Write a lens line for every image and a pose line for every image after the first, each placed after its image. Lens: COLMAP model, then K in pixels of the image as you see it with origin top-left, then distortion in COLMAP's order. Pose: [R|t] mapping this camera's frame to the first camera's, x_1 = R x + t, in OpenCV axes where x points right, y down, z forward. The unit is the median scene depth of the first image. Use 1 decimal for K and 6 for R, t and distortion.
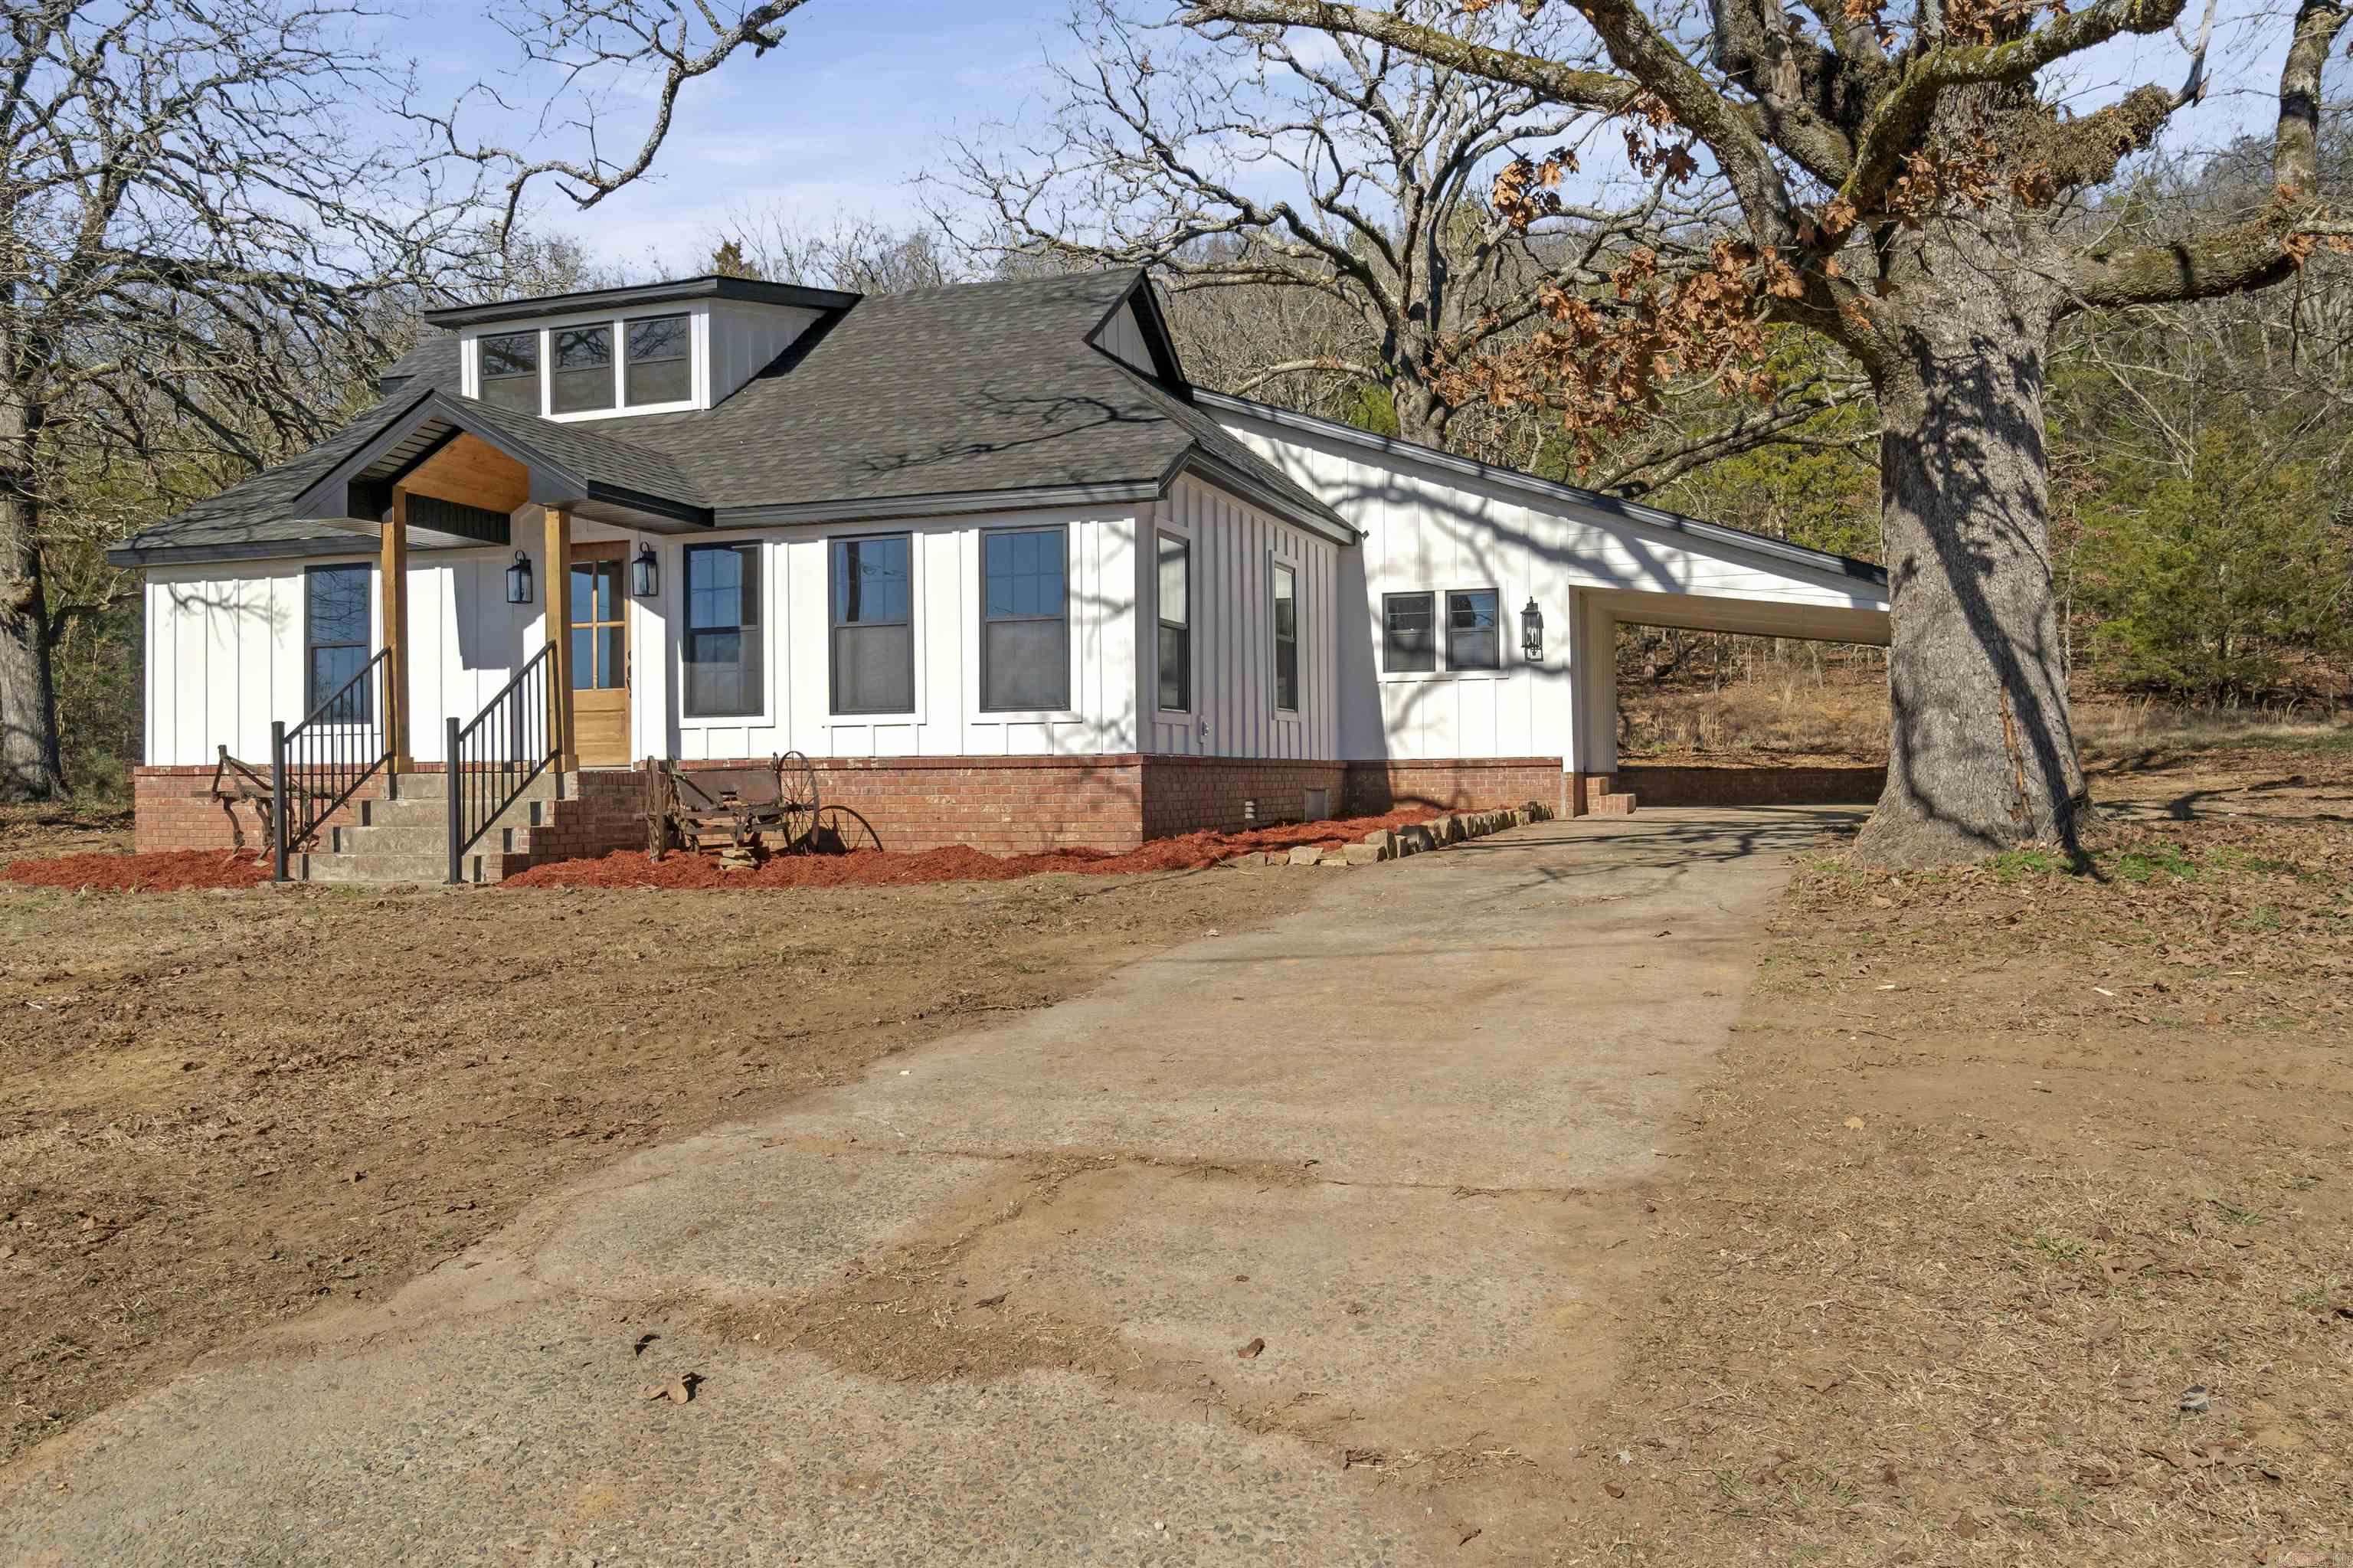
lens RADIAL K [[1814.5, 0, 1185.2], [0, 1814.5, 766.6], [0, 0, 1]] dist [0.014408, -0.005408]
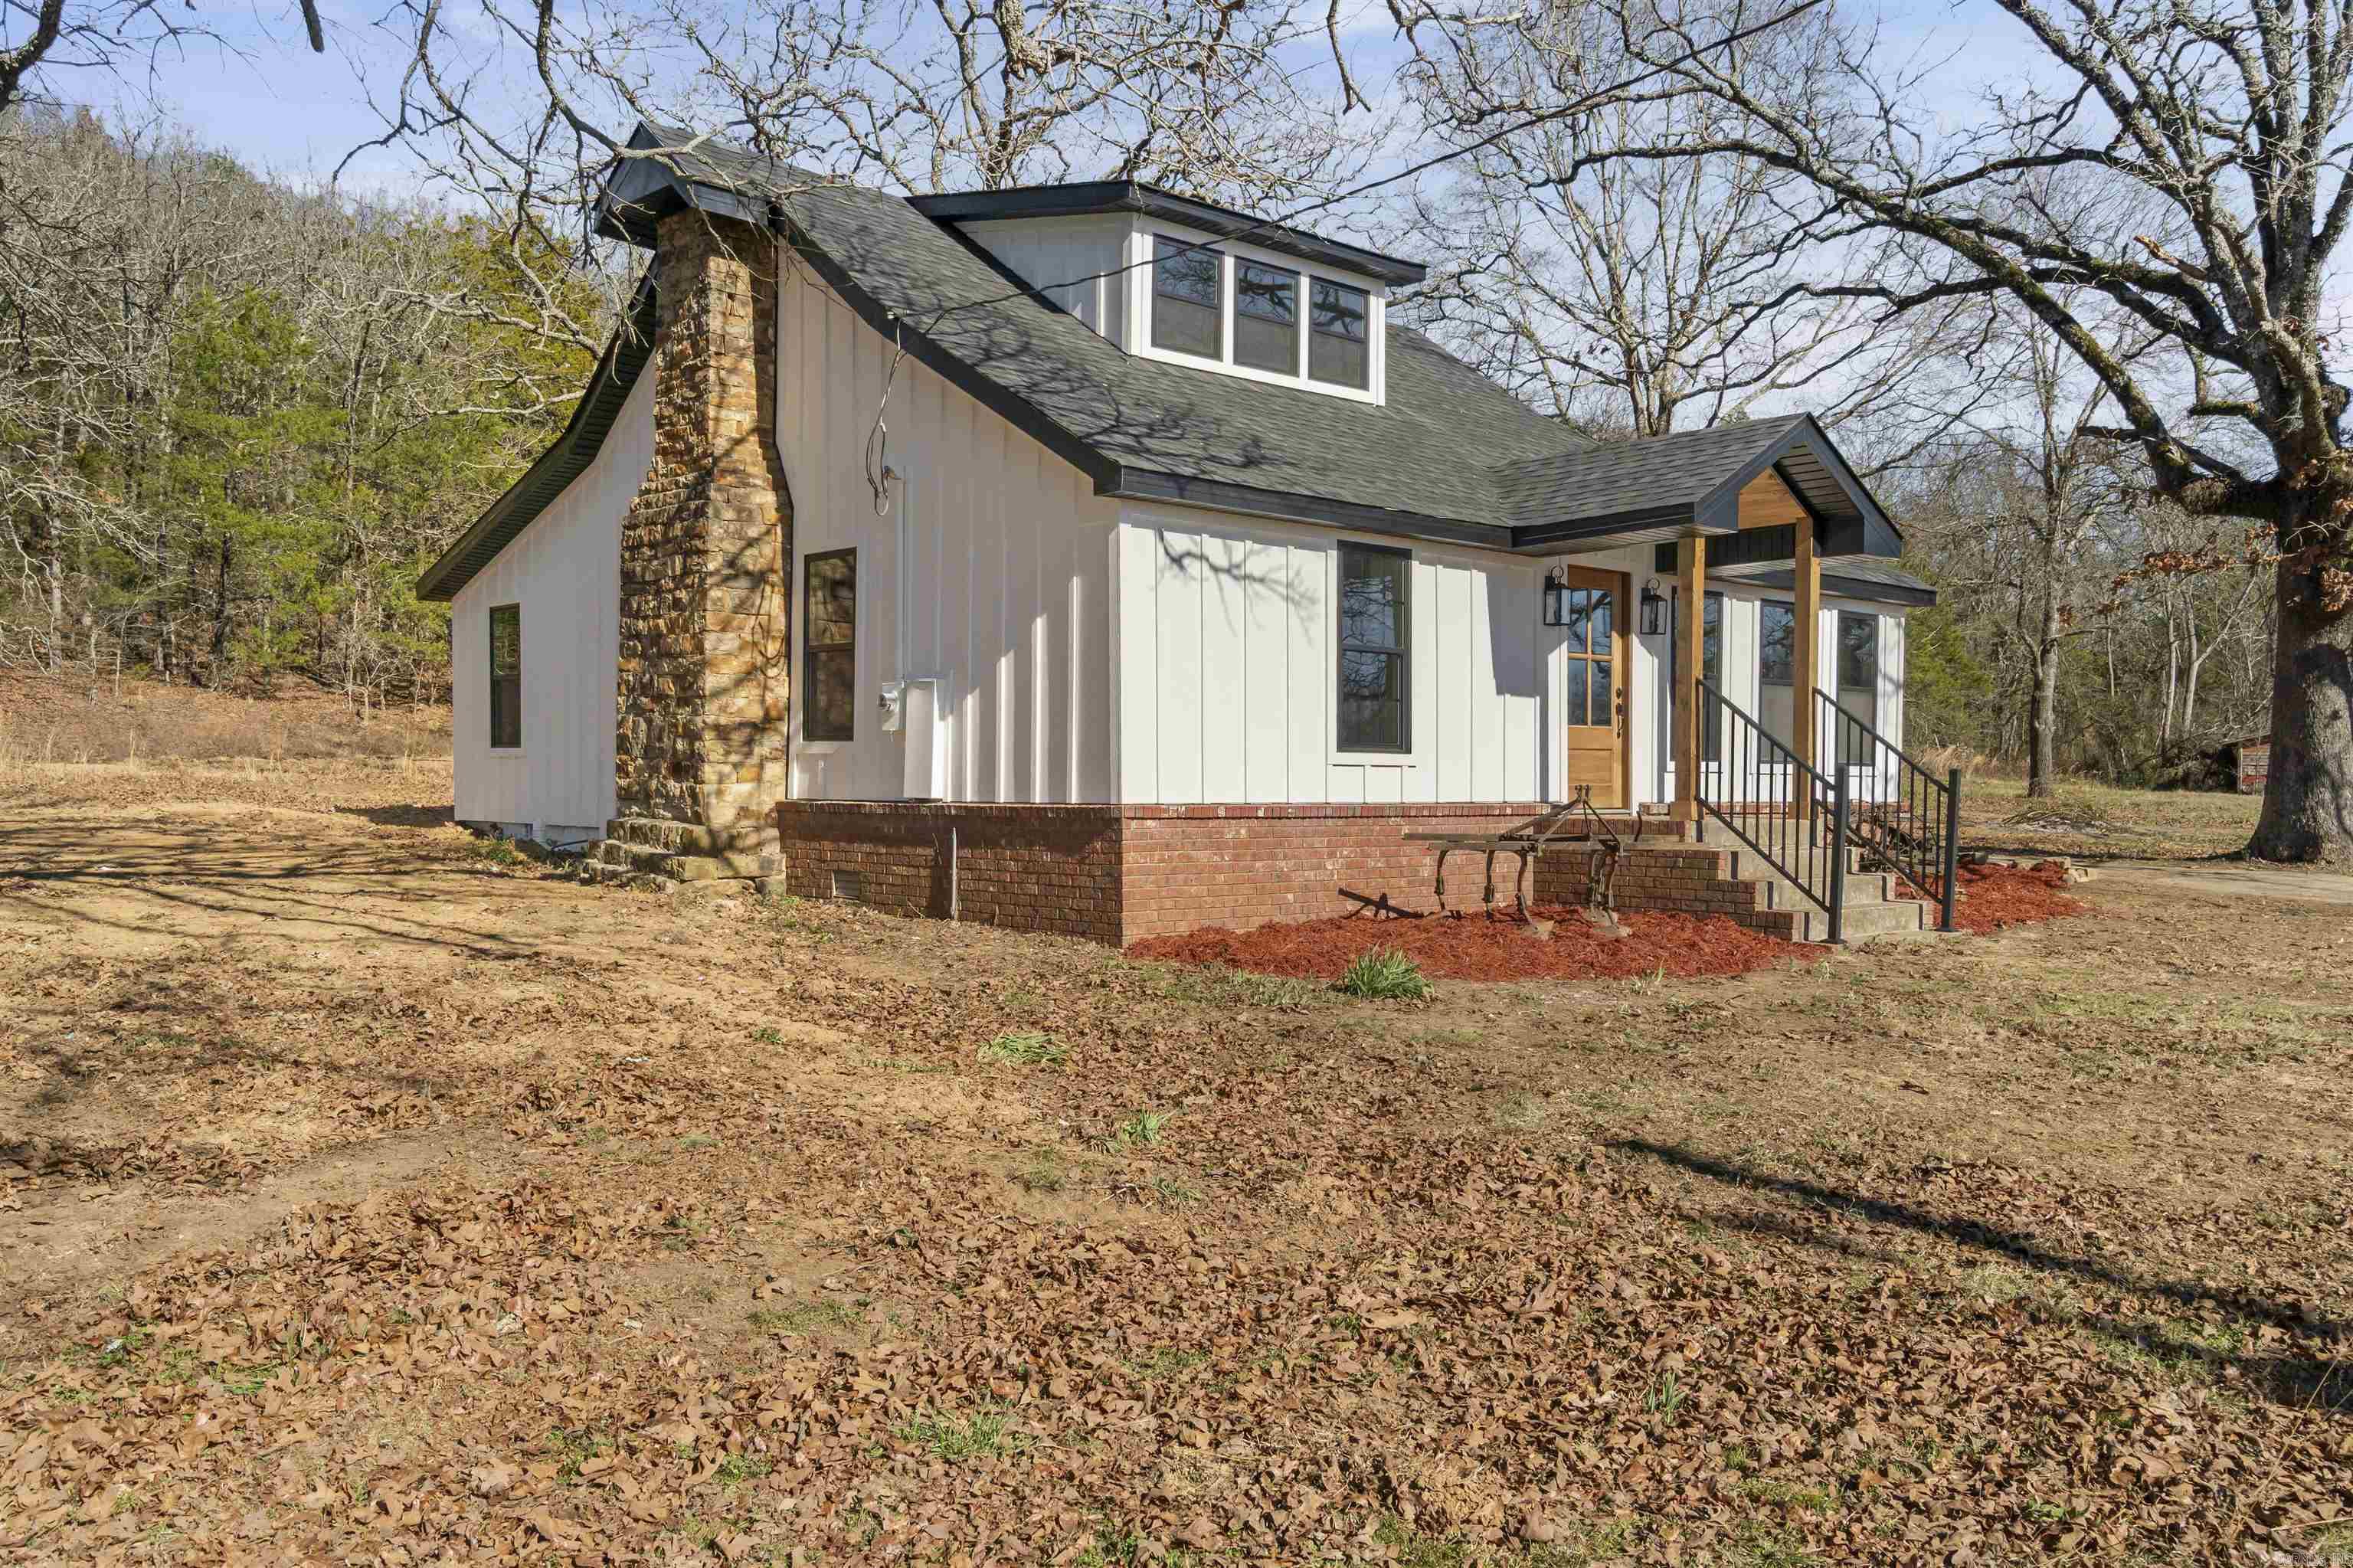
lens RADIAL K [[1814.5, 0, 1182.2], [0, 1814.5, 805.2], [0, 0, 1]] dist [0.014408, -0.005408]
pose [[0.474124, -0.000084, 0.880458, -1.182620], [-0.018464, 0.999779, 0.010038, -0.006823], [-0.880264, -0.021016, 0.474018, 0.704363]]
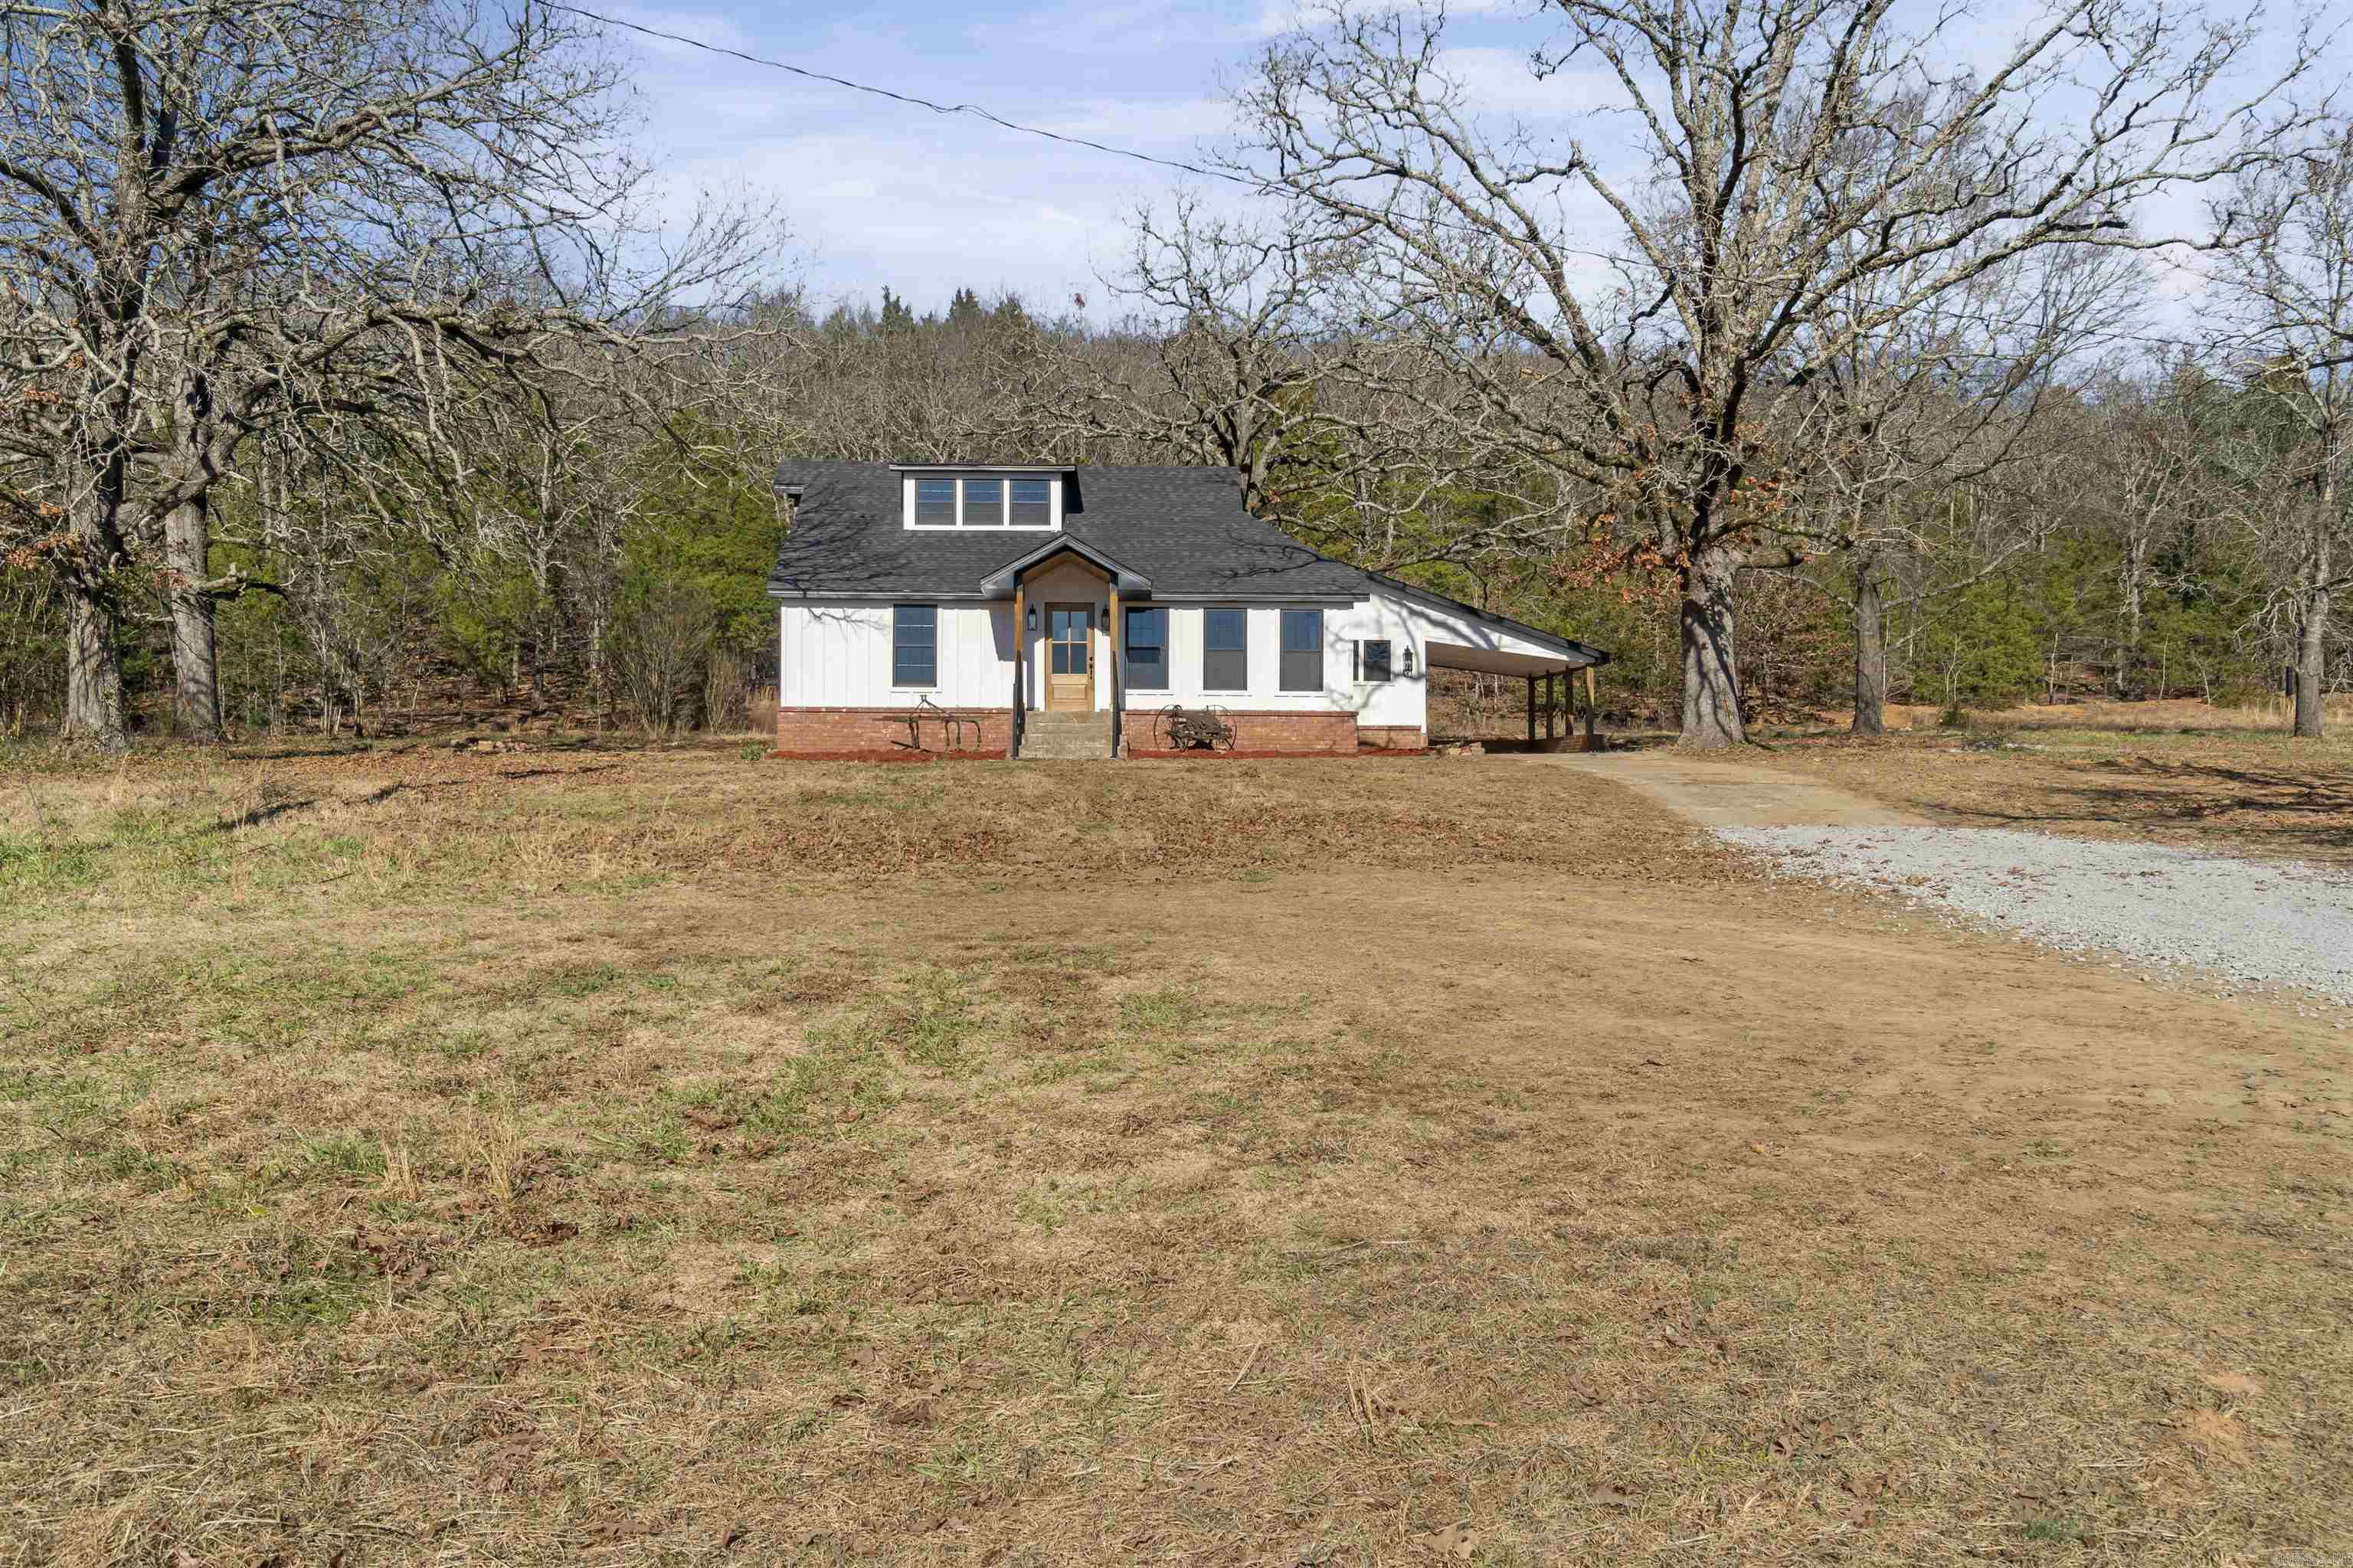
lens RADIAL K [[1814.5, 0, 1170.2], [0, 1814.5, 787.9], [0, 0, 1]] dist [0.014408, -0.005408]
pose [[0.924204, 0.017703, 0.381490, -0.949729], [-0.017421, 0.999839, -0.004192, 0.088699], [-0.381503, -0.002772, 0.924364, -0.888269]]
